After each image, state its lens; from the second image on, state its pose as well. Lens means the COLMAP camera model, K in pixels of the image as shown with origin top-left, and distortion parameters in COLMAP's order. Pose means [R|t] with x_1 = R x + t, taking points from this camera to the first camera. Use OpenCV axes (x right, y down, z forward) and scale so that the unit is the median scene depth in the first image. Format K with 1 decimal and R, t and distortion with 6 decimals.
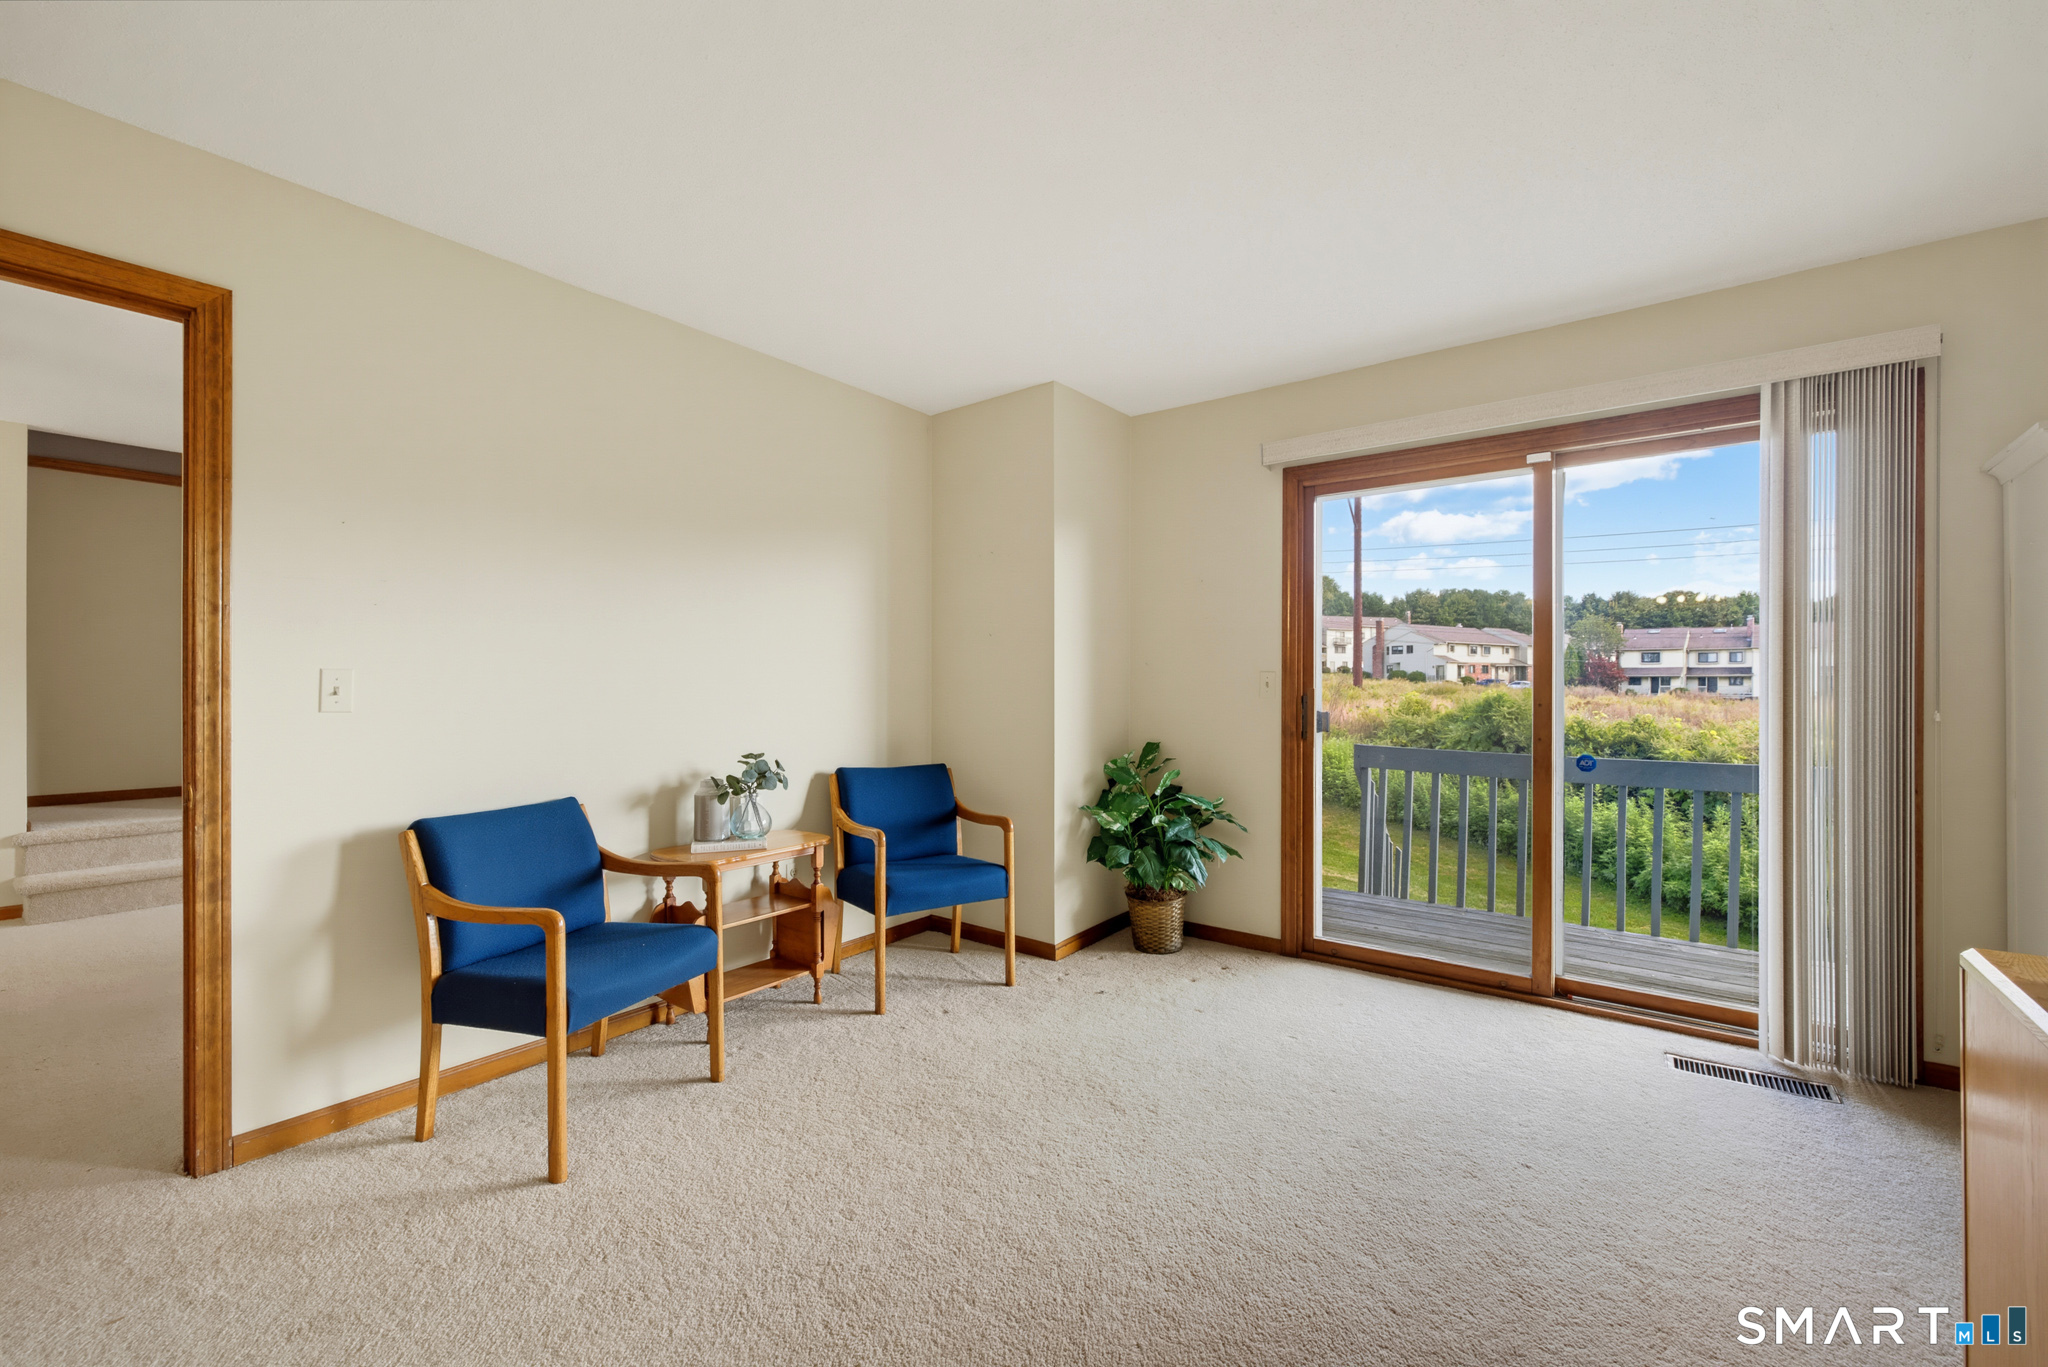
lens RADIAL K [[851.2, 0, 1007.1], [0, 851.2, 685.8], [0, 0, 1]] dist [0.003300, -0.000867]
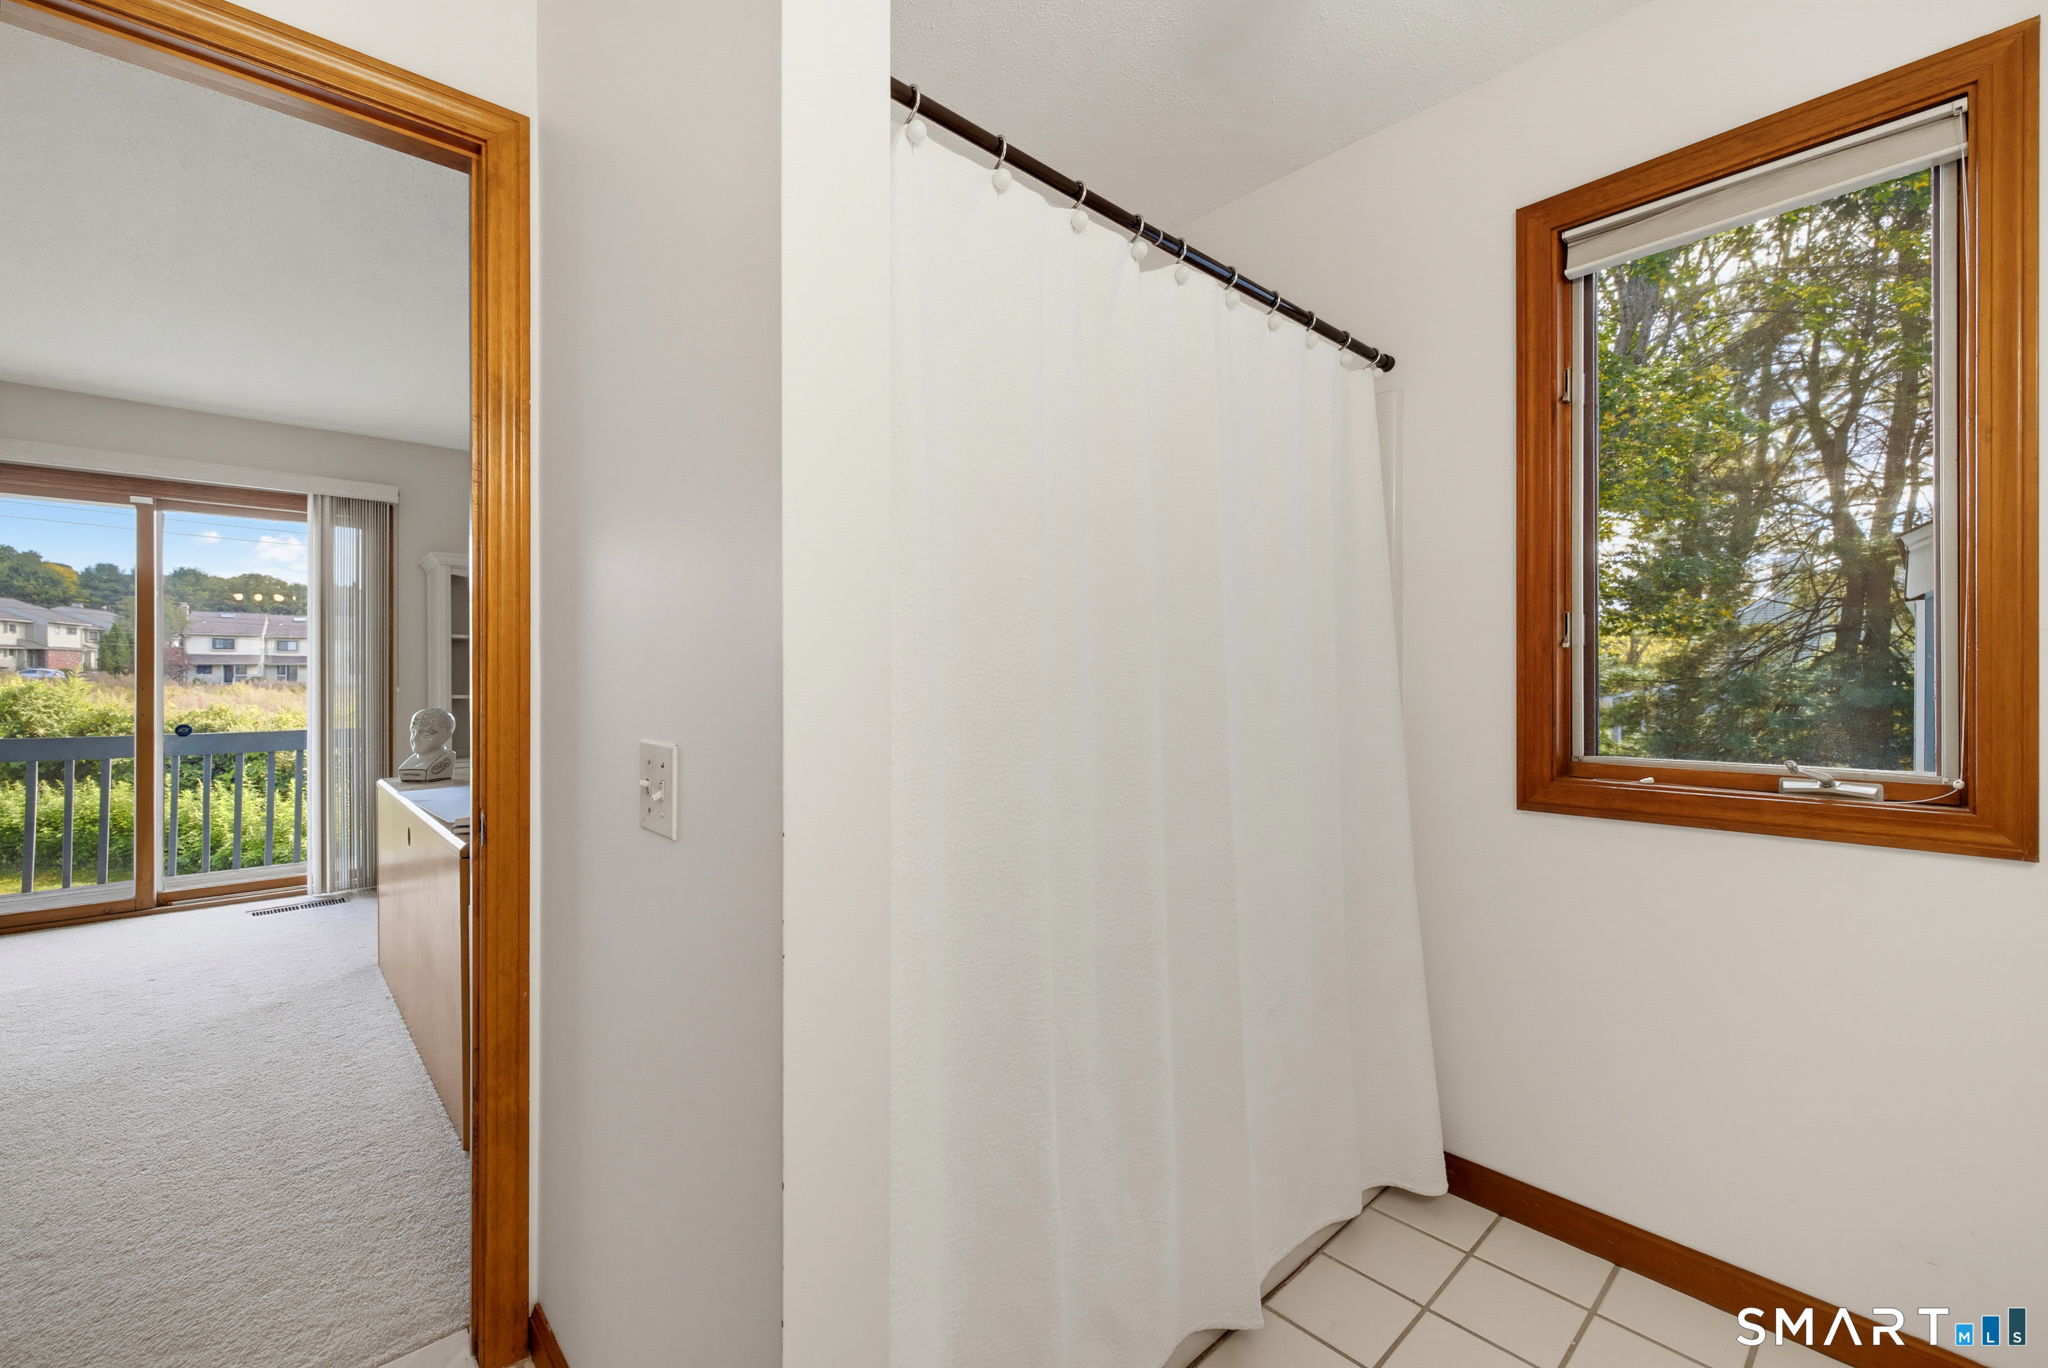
lens RADIAL K [[851.2, 0, 1035.5], [0, 851.2, 677.3], [0, 0, 1]] dist [0.003300, -0.000867]
pose [[0.162492, -0.002709, 0.986706, -0.417085], [-0.000413, 0.999996, 0.002813, 0.001194], [-0.986710, -0.000865, 0.162490, -0.530586]]
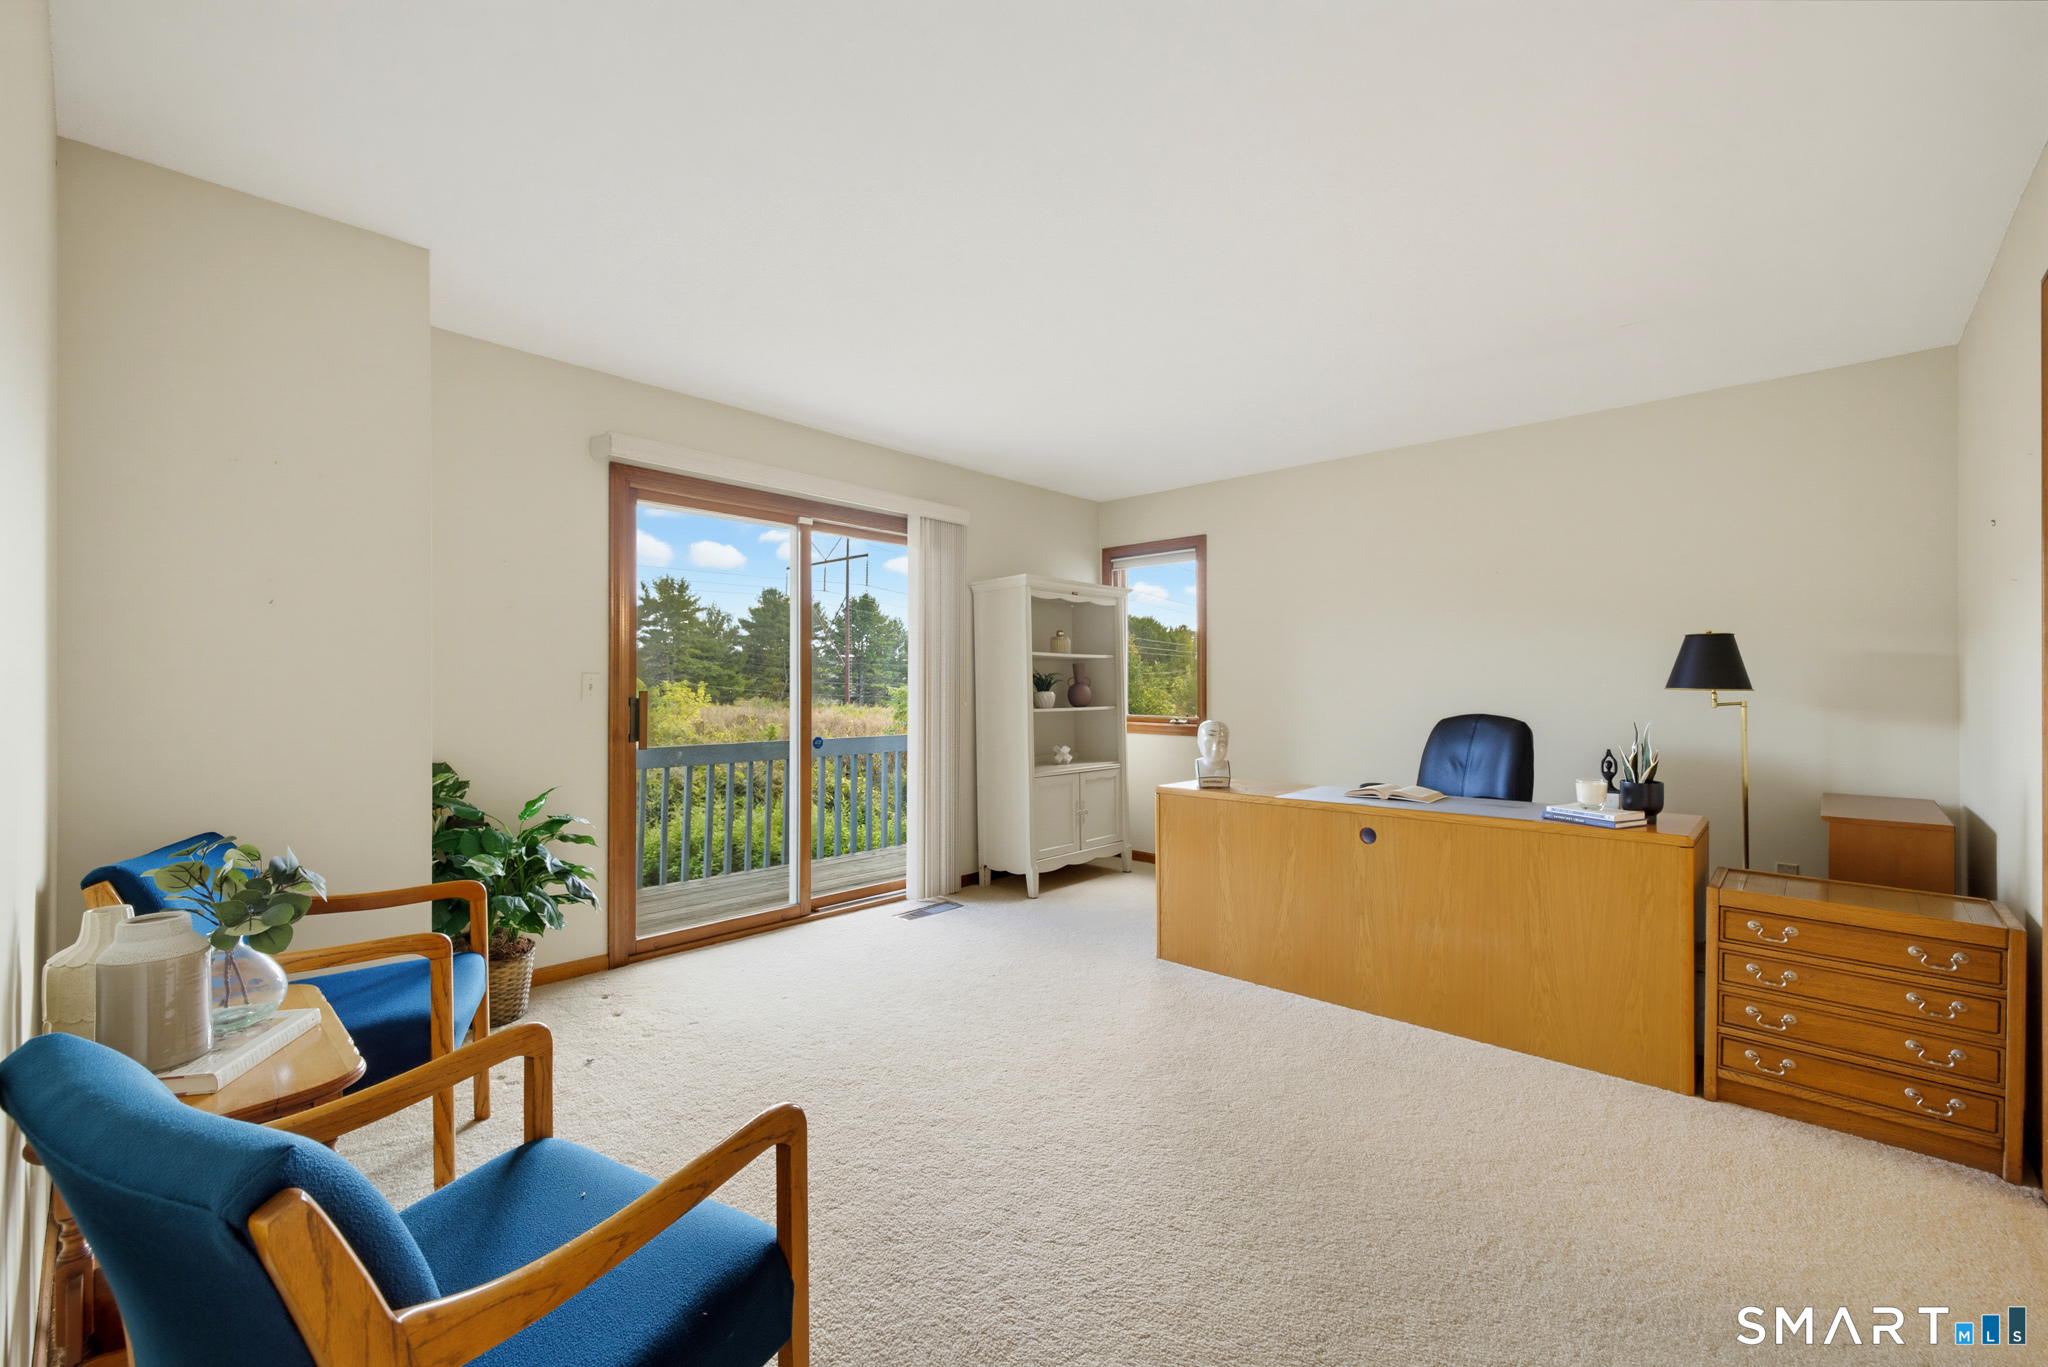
lens RADIAL K [[851.2, 0, 1023.8], [0, 851.2, 682.4], [0, 0, 1]] dist [0.003300, -0.000867]
pose [[0.081016, 0.006597, 0.996691, -0.656265], [-0.000290, 0.999978, -0.006595, 0.000158], [-0.996713, 0.000246, 0.081016, 0.506819]]
